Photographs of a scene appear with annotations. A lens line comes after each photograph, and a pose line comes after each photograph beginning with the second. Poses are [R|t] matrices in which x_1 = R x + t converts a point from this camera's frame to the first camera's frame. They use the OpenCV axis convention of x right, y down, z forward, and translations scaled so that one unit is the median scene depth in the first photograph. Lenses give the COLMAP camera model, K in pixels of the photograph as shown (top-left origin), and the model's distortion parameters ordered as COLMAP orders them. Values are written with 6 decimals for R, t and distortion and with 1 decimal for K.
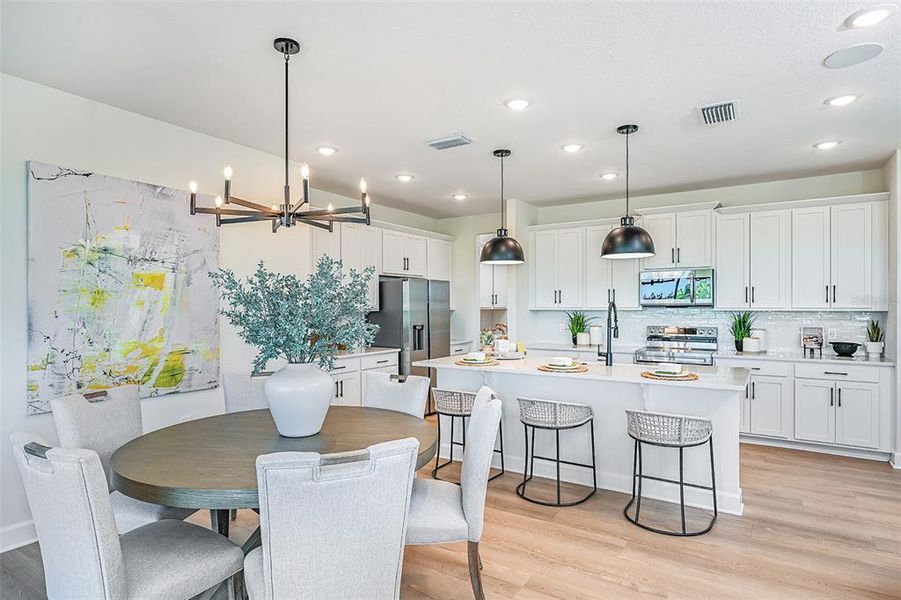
lens RADIAL K [[502.0, 0, 449.0], [0, 502.0, 305.3], [0, 0, 1]] dist [-0.005714, -0.002023]
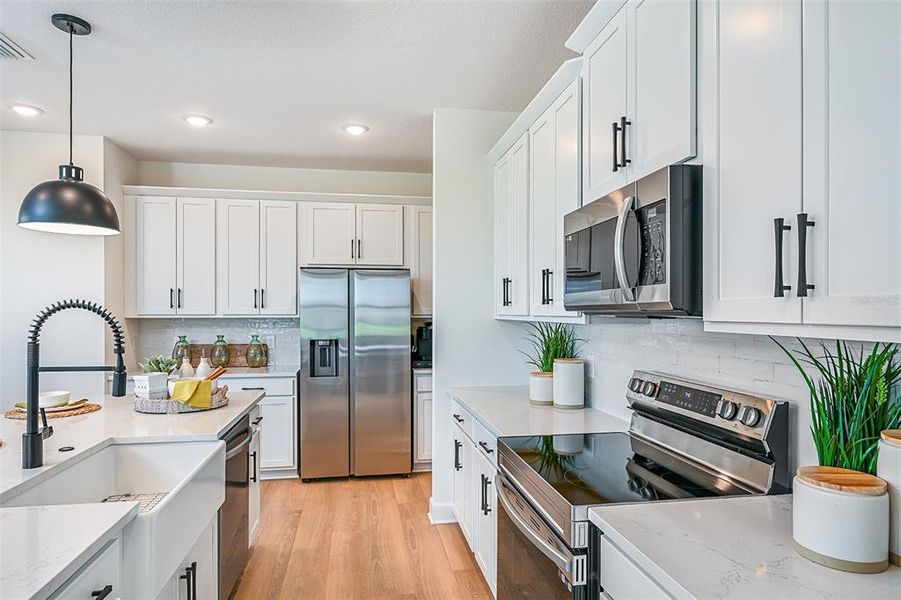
lens RADIAL K [[527.2, 0, 451.3], [0, 527.2, 308.2], [0, 0, 1]] dist [-0.002303, 0.000305]
pose [[0.685904, -0.000252, -0.727692, 0.667992], [-0.003210, 0.999989, -0.003372, 0.000006], [0.727685, 0.004649, 0.685896, 0.773138]]
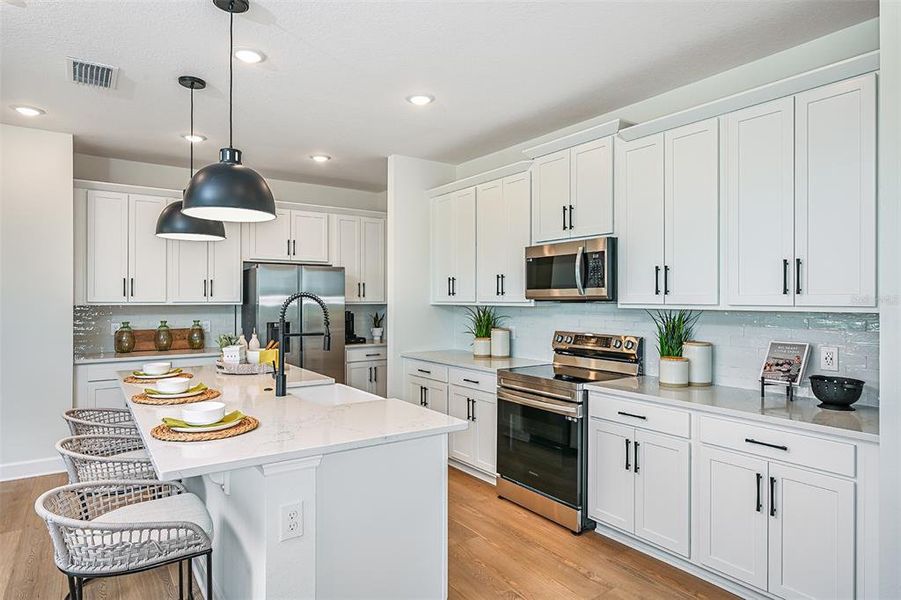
lens RADIAL K [[527.2, 0, 448.5], [0, 527.2, 295.1], [0, 0, 1]] dist [-0.002303, 0.000305]
pose [[0.928730, 0.001471, -0.370755, 0.605224], [-0.003650, 0.999980, -0.005176, -0.001088], [0.370740, 0.006160, 0.928716, 0.377992]]
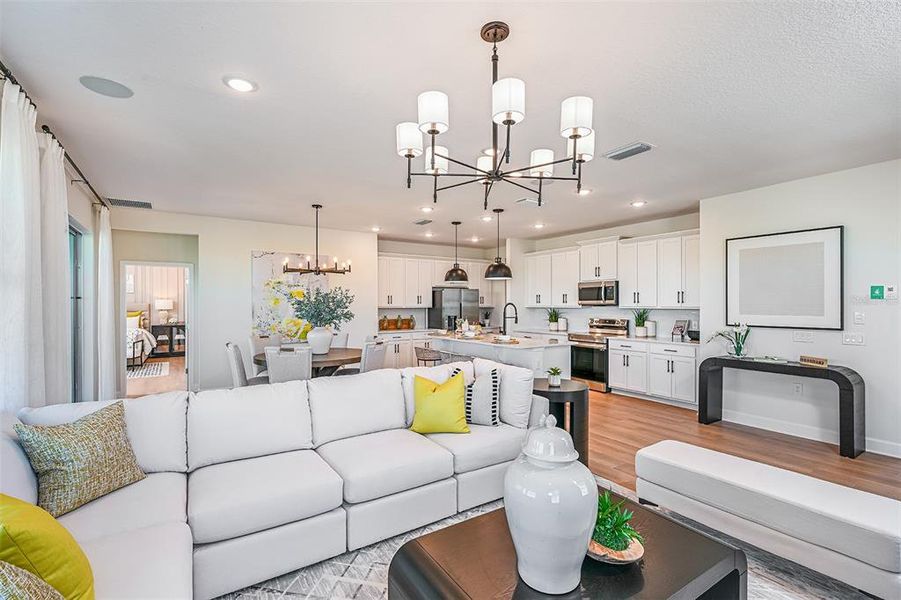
lens RADIAL K [[416.8, 0, 447.9], [0, 416.8, 301.0], [0, 0, 1]] dist [0.002987, -0.000095]
pose [[0.916593, -0.001016, -0.399820, 0.590135], [-0.000643, 0.999992, -0.004014, -0.006309], [0.399821, 0.003936, 0.916585, -0.368660]]
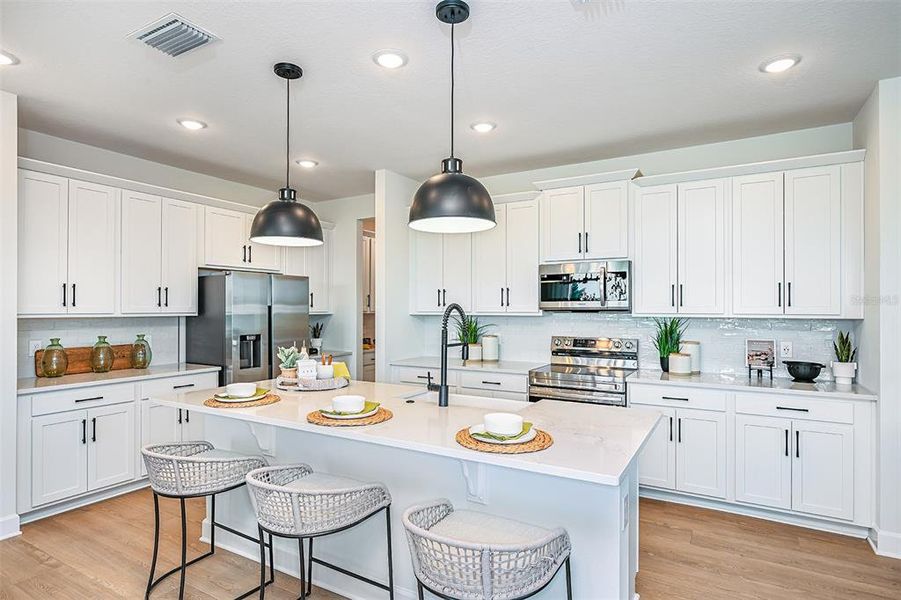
lens RADIAL K [[485.1, 0, 453.1], [0, 485.1, 304.5], [0, 0, 1]] dist [-0.003854, 0.000366]
pose [[0.998459, 0.004562, 0.055310, 0.238475], [-0.004128, 0.999960, -0.007968, -0.000963], [-0.055344, 0.007728, 0.998437, 0.316693]]
